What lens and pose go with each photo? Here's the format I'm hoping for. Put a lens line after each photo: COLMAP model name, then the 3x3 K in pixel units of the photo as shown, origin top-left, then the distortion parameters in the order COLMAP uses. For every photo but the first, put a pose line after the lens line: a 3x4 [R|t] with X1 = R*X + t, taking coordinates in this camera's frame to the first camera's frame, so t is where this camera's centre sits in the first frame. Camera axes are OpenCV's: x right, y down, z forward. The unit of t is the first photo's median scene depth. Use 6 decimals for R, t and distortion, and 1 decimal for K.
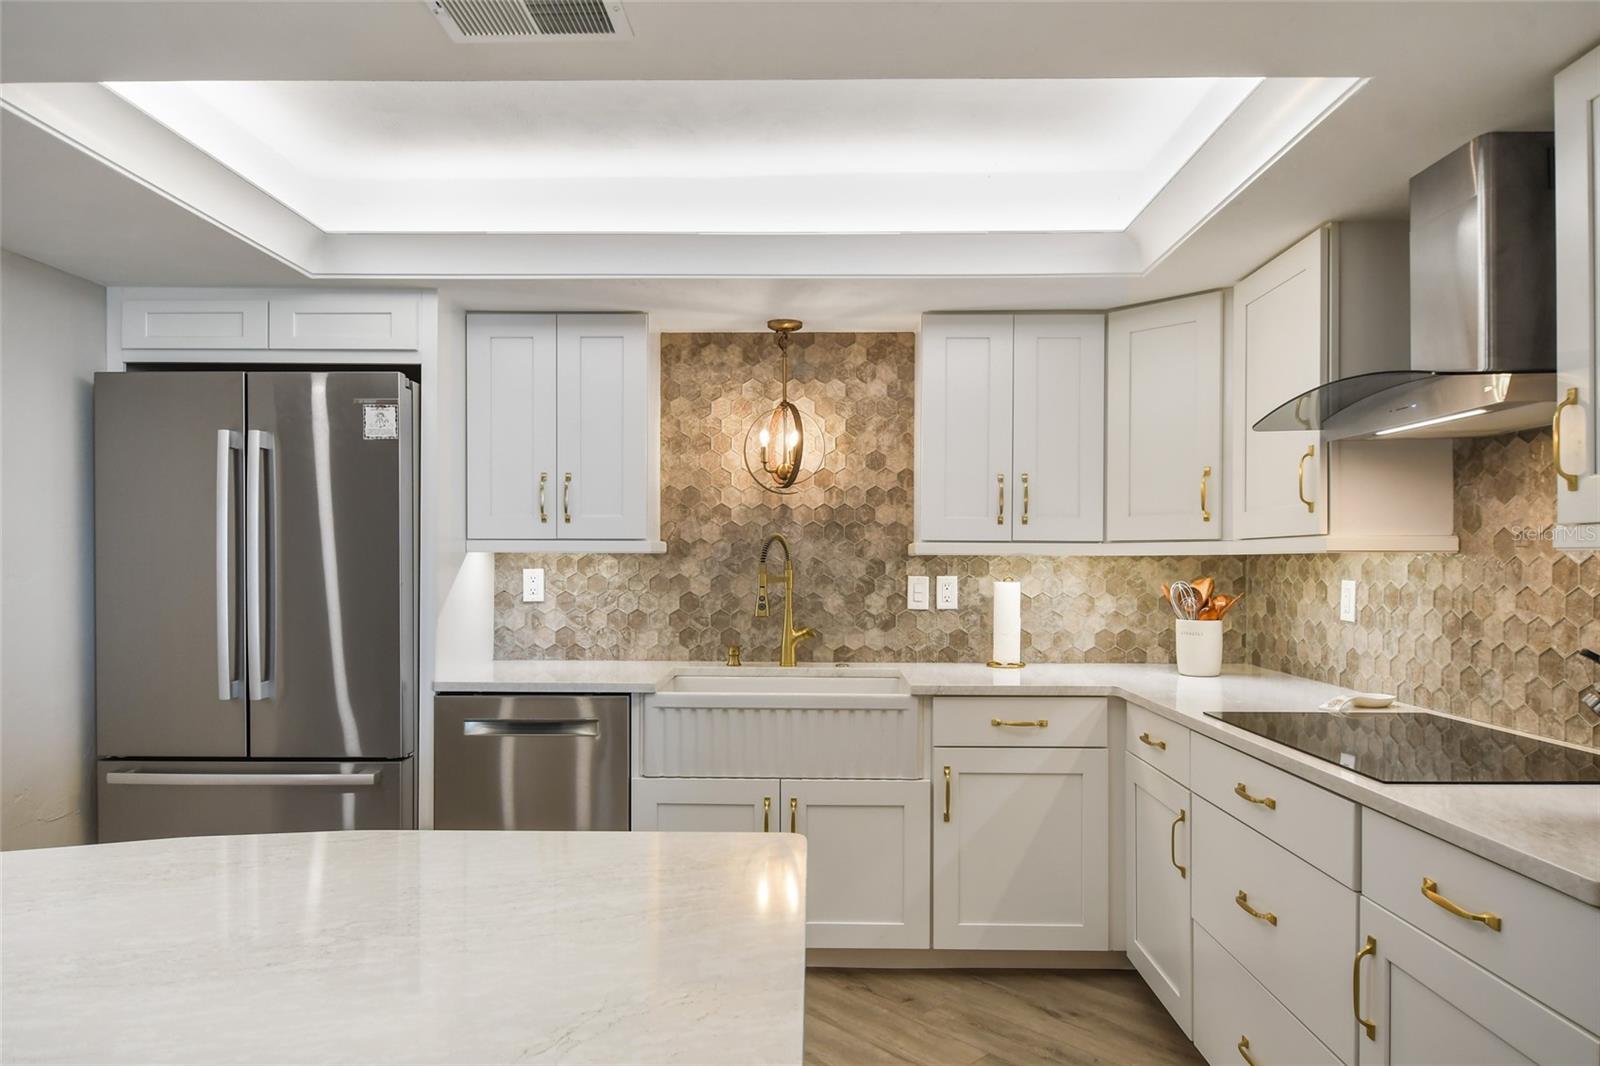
lens RADIAL K [[1035.6, 0, 791.2], [0, 1035.6, 561.6], [0, 0, 1]] dist [0.034270, -0.002037]
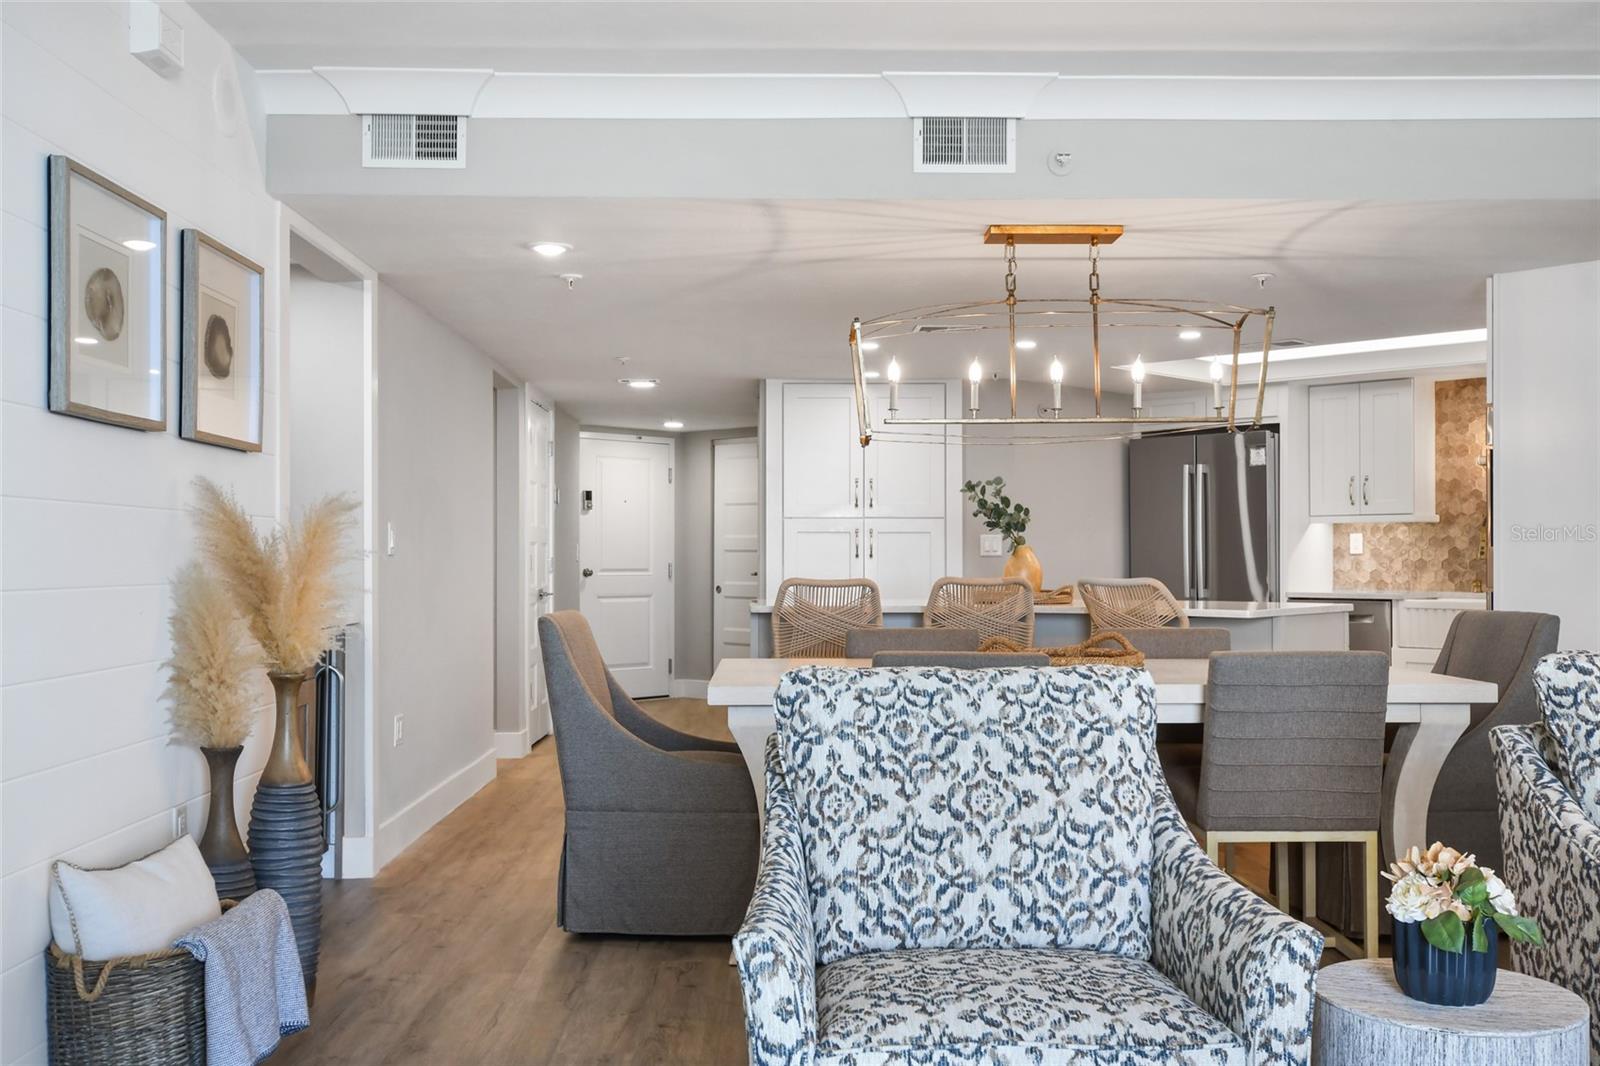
lens RADIAL K [[1529.6, 0, 805.7], [0, 1529.6, 549.7], [0, 0, 1]] dist [-0.010618, 0.000000]
pose [[0.745378, -0.007266, -0.666603, 0.712805], [0.002583, 0.999965, -0.008011, 0.050047], [0.666638, 0.004249, 0.745370, -1.372942]]
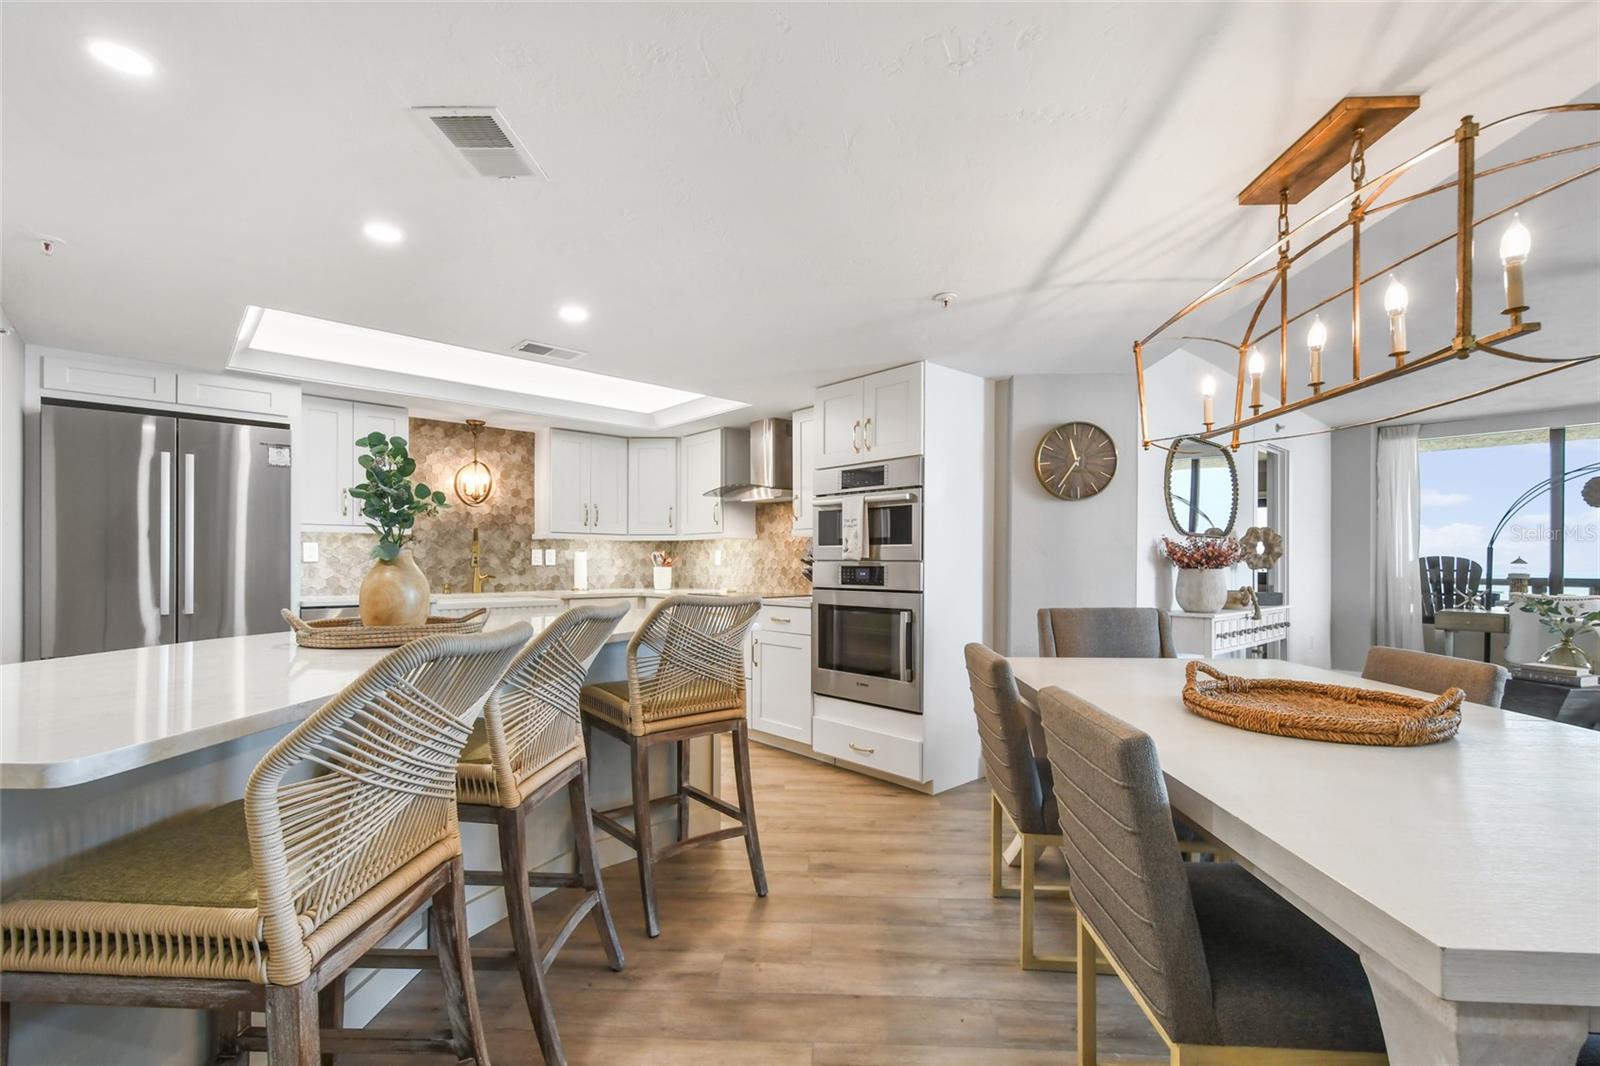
lens RADIAL K [[713.4, 0, 811.2], [0, 713.4, 564.1], [0, 0, 1]] dist [-0.002503, -0.002865]
pose [[0.723966, -0.001408, 0.689834, -0.470618], [-0.001630, 0.999992, 0.003752, 0.037356], [-0.689834, -0.003841, 0.723958, -0.425853]]
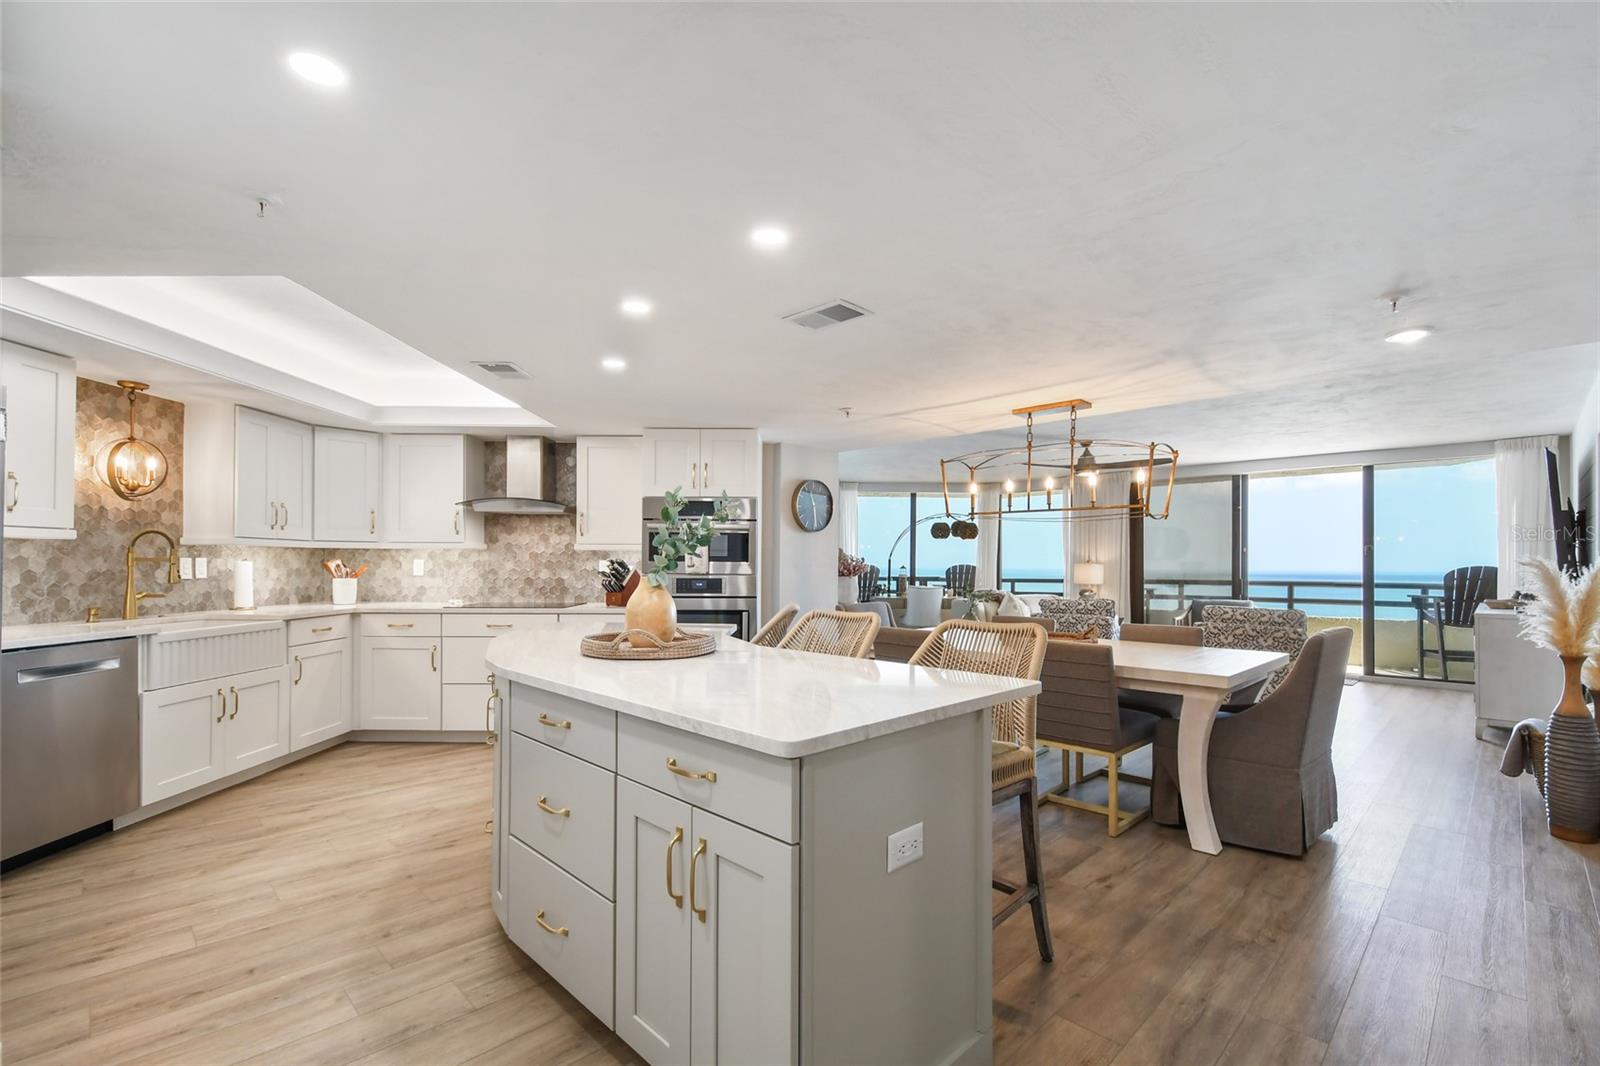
lens RADIAL K [[713.4, 0, 804.7], [0, 713.4, 559.4], [0, 0, 1]] dist [-0.002503, -0.002865]
pose [[-0.031940, 0.002079, 0.999488, -0.996862], [-0.006505, 0.999976, -0.002288, 0.012611], [-0.999469, -0.006574, -0.031926, 0.087998]]
